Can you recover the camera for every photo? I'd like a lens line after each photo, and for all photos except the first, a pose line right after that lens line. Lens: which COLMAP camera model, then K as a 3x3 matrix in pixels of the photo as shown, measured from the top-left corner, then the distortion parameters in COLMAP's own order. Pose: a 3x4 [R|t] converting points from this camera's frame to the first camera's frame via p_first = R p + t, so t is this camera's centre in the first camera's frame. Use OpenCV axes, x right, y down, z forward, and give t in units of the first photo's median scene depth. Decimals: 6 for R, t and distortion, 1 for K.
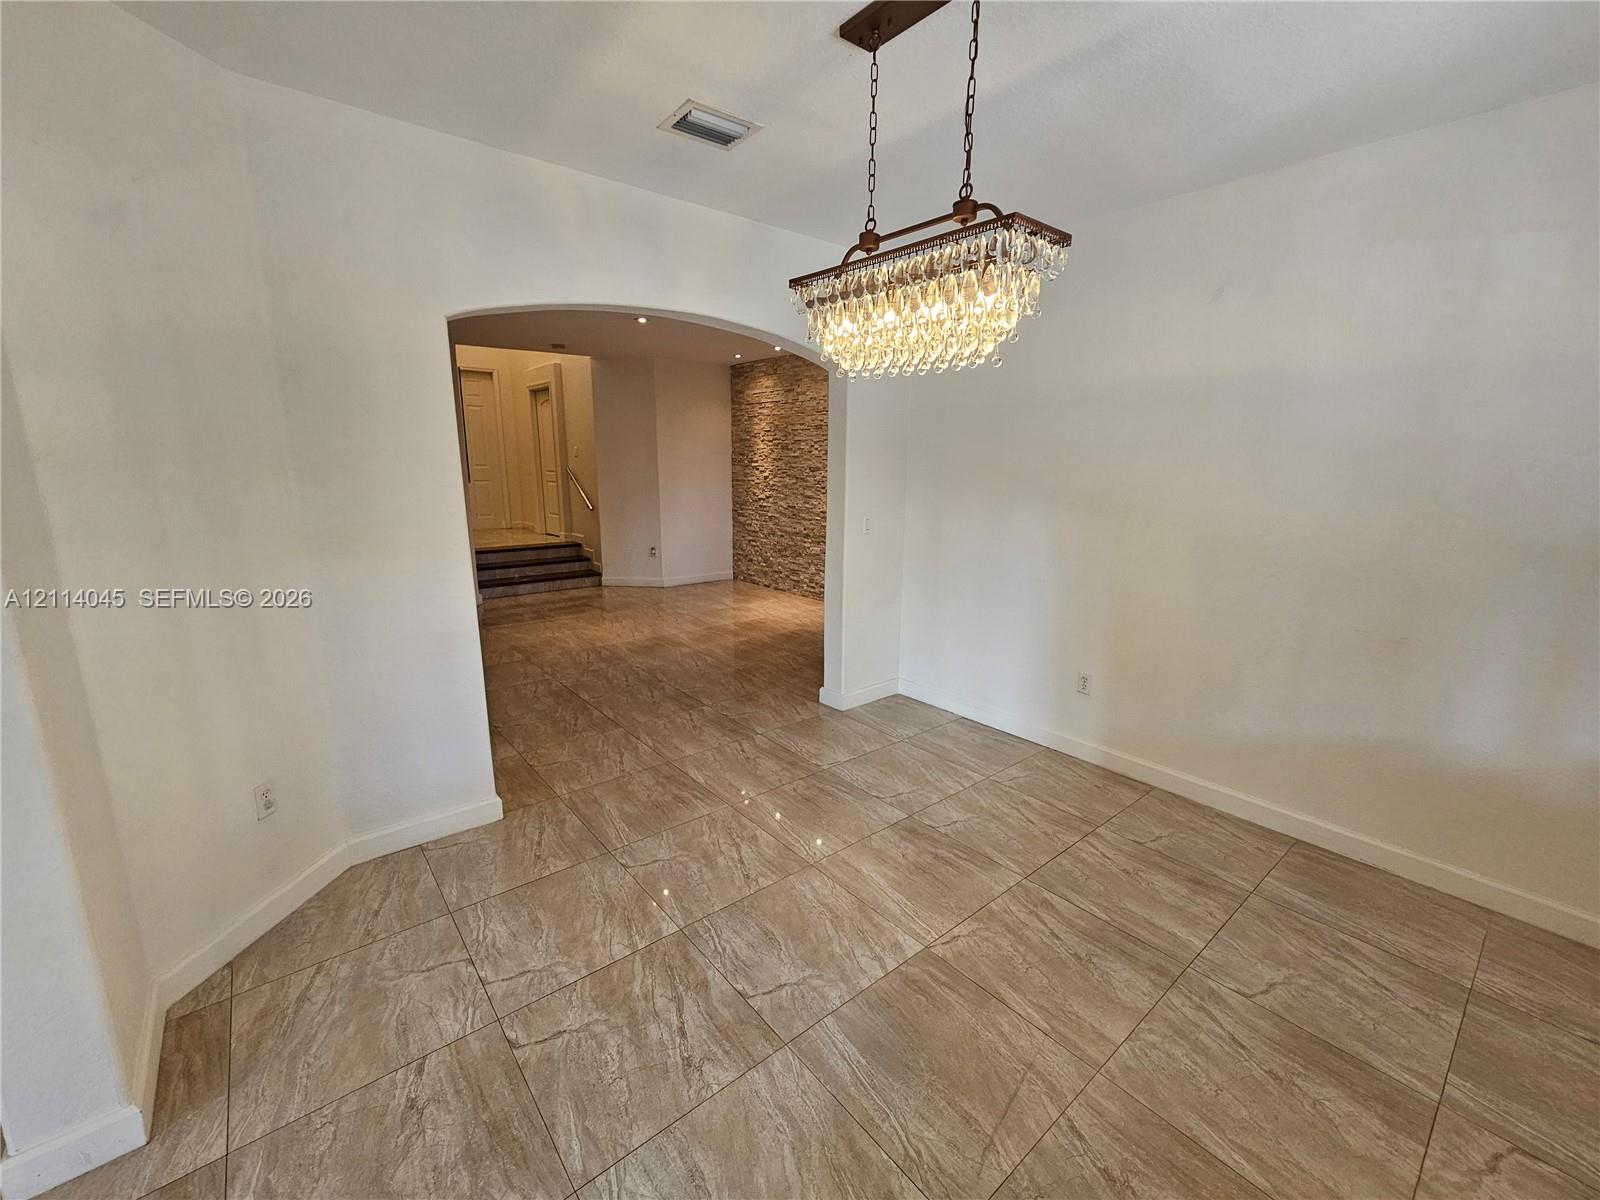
lens RADIAL K [[664.5, 0, 800.0], [0, 664.5, 600.0], [0, 0, 1]] dist [-0.000823, -0.000173]
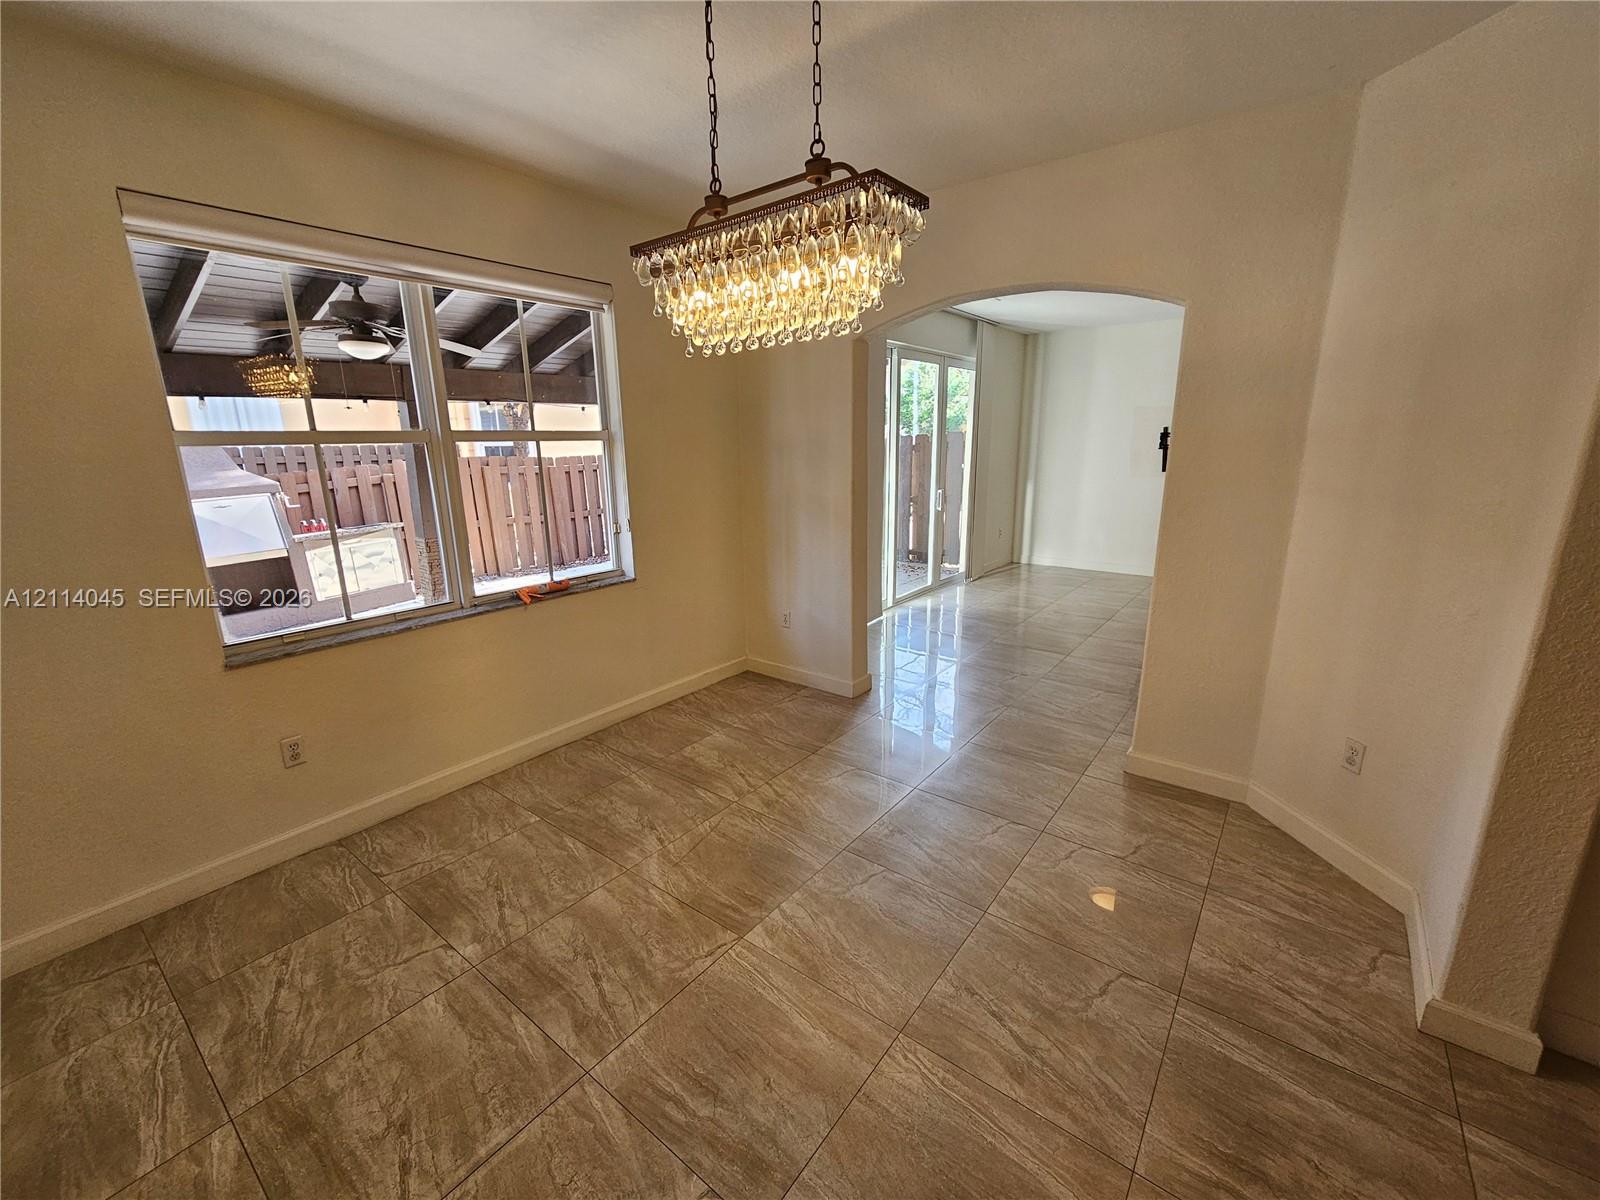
lens RADIAL K [[664.5, 0, 800.0], [0, 664.5, 600.0], [0, 0, 1]] dist [-0.000823, -0.000173]
pose [[-0.975347, 0.057592, -0.213027, 0.289542], [-0.039098, 0.904972, 0.423670, -0.354699], [0.217184, 0.421555, -0.880411, 1.693050]]
